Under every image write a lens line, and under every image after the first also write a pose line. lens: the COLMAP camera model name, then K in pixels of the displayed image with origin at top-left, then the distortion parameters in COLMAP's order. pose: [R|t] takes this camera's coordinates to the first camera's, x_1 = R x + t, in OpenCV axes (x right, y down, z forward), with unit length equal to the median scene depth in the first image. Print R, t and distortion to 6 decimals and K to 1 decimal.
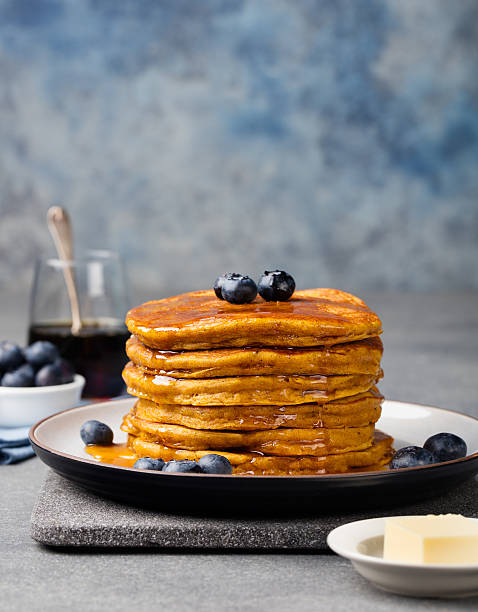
lens RADIAL K [[2163.7, 0, 239.0], [0, 2163.7, 306.0], [0, 0, 1]] dist [0.064643, -0.594268]
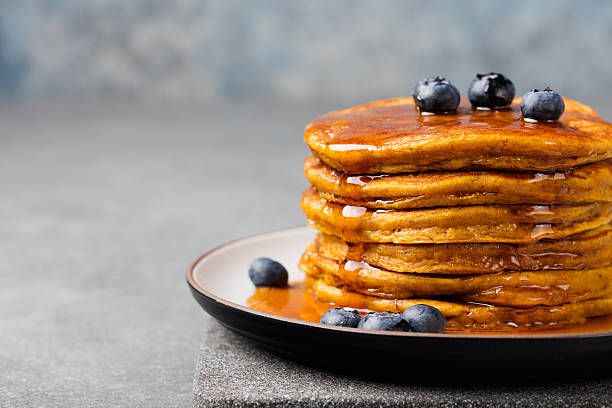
lens RADIAL K [[1862.8, 0, 306.0], [0, 1862.8, 204.0], [0, 0, 1]] dist [0.105684, -1.712181]
pose [[0.999894, -0.003992, -0.014037, -0.044207], [0.004681, 0.998769, 0.049390, -0.002554], [0.013823, -0.049451, 0.998681, 0.314775]]
